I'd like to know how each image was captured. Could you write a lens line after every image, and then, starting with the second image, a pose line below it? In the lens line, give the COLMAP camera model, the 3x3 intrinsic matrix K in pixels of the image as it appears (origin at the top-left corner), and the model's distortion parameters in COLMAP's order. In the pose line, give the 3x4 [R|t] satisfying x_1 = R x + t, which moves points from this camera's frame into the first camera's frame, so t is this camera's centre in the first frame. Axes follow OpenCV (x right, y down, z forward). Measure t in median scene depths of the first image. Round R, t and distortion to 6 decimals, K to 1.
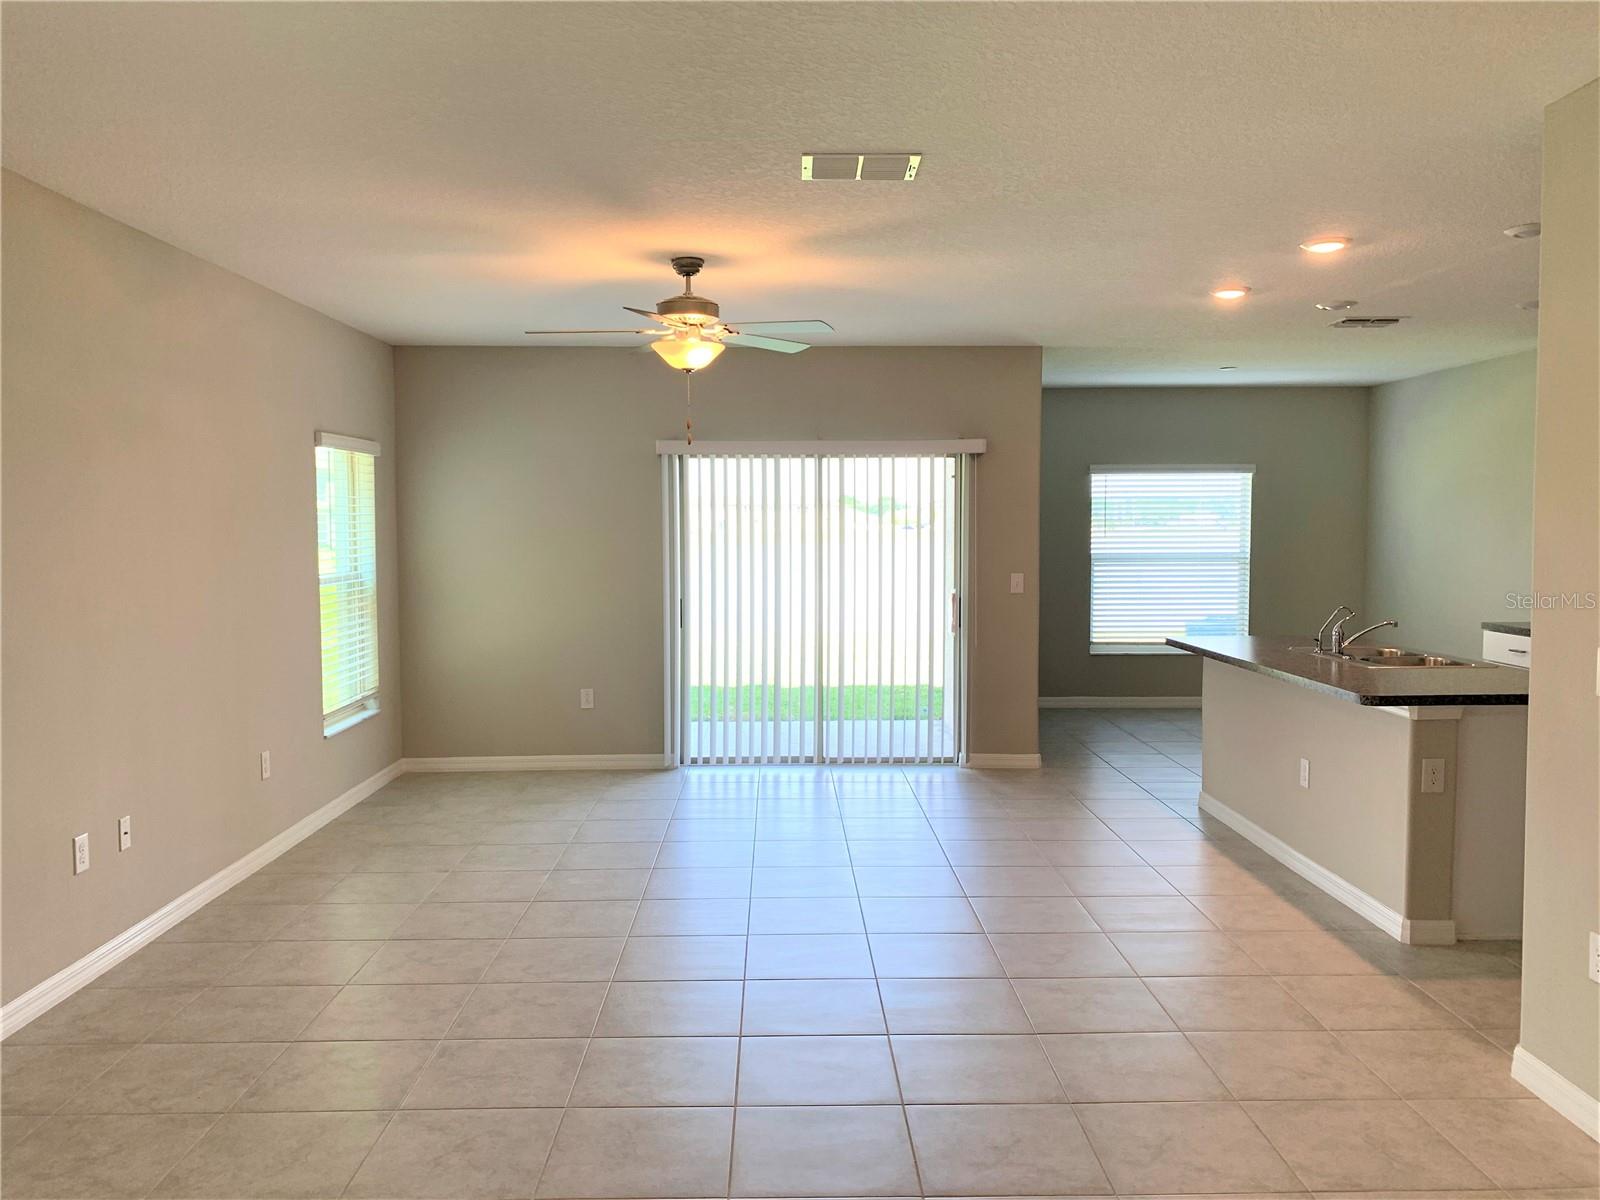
lens RADIAL K [[1224.2, 0, 797.1], [0, 1224.2, 588.0], [0, 0, 1]] dist [0.062751, -0.099887]
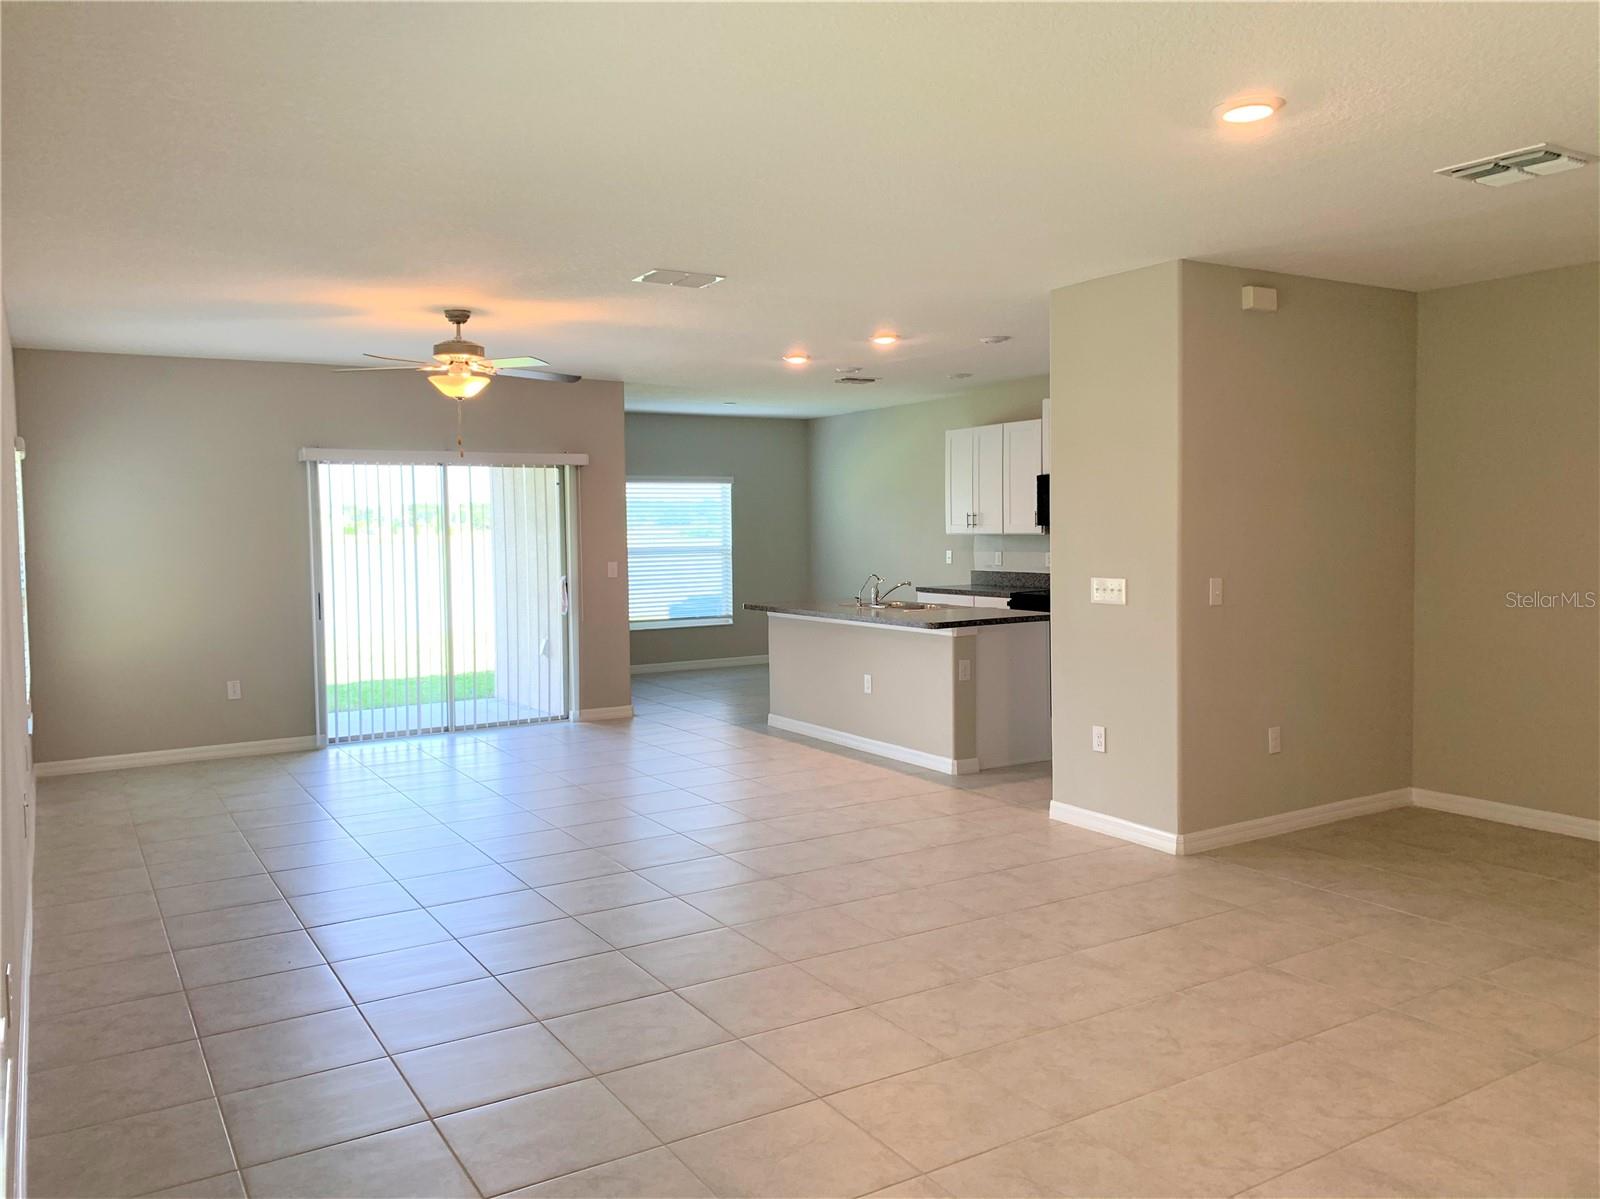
lens RADIAL K [[1224.2, 0, 797.1], [0, 1224.2, 587.5], [0, 0, 1]] dist [0.062751, -0.099887]
pose [[0.859896, -0.035238, 0.509251, -0.294110], [0.038243, 0.999258, 0.004569, 0.015259], [-0.509034, 0.015546, 0.860606, -0.169425]]
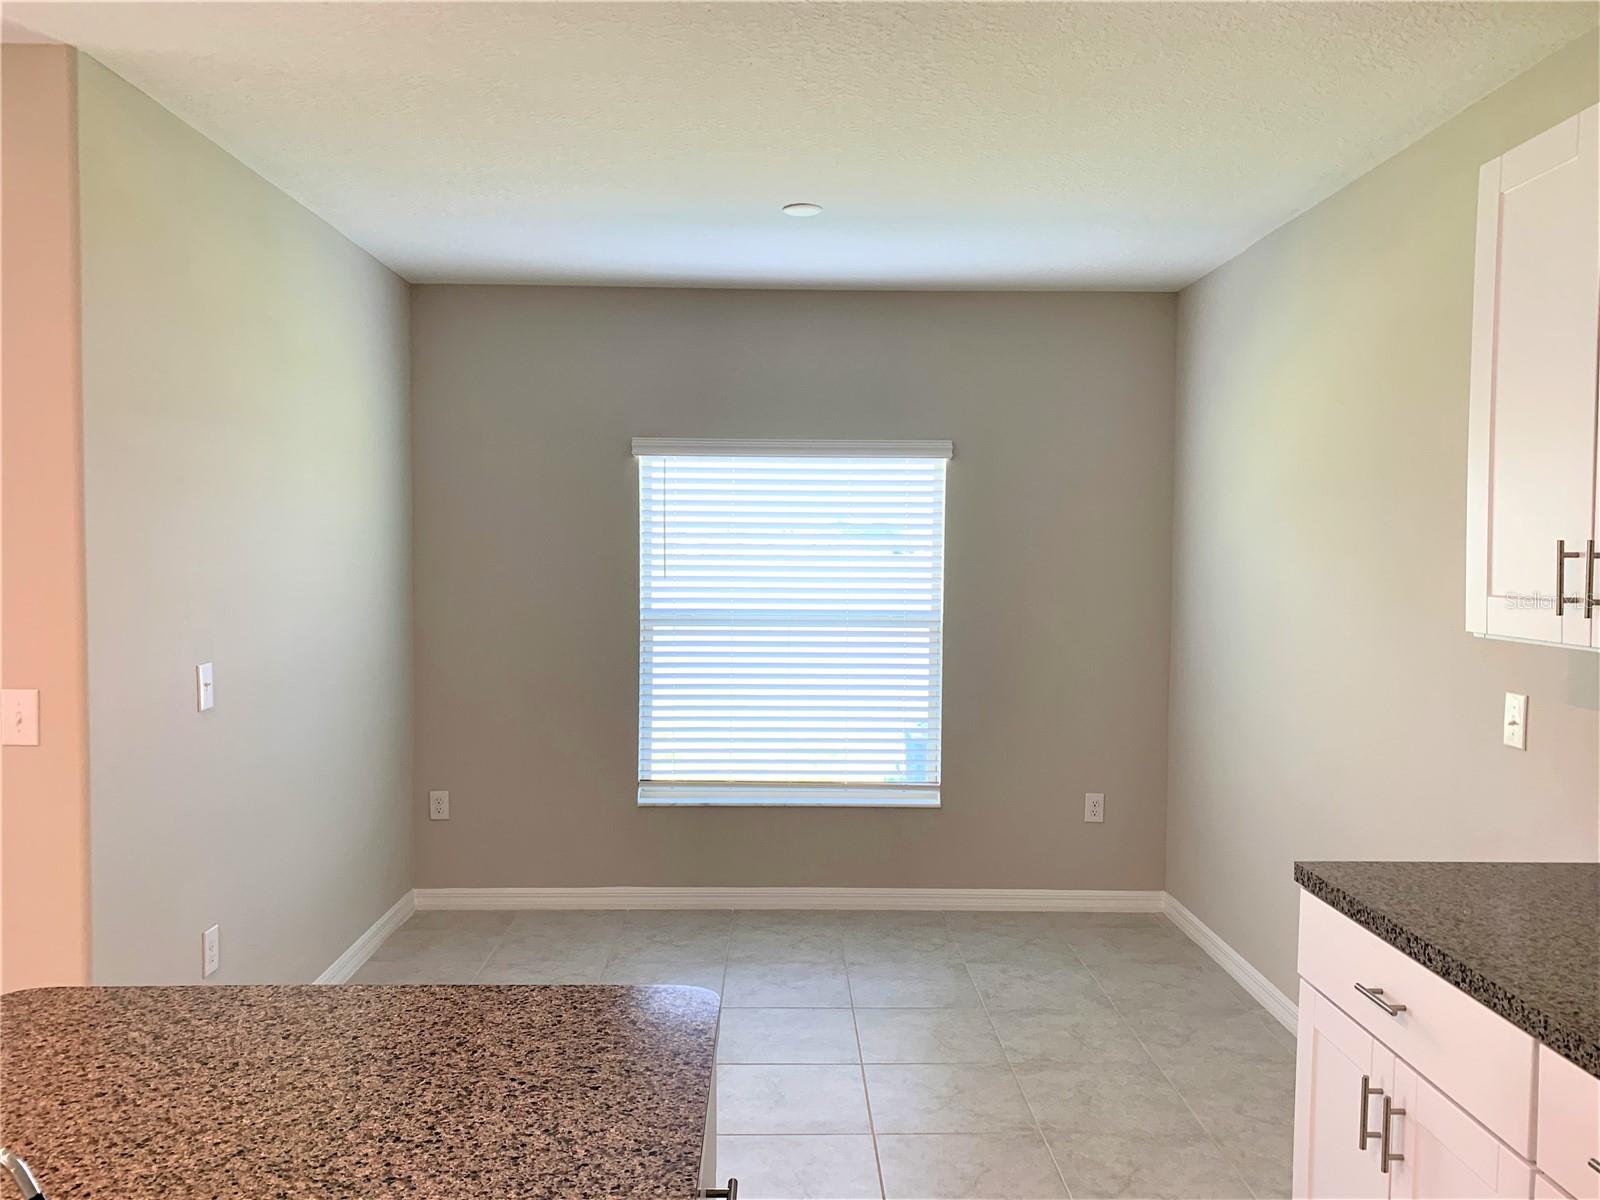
lens RADIAL K [[1183.1, 0, 800.0], [0, 1183.1, 600.0], [0, 0, 1]] dist [0.001292, -0.096212]
pose [[0.999920, 0.012211, -0.003269, 0.407149], [-0.012252, 0.999842, -0.012851, -0.035362], [0.003111, 0.012890, 0.999912, 0.664767]]
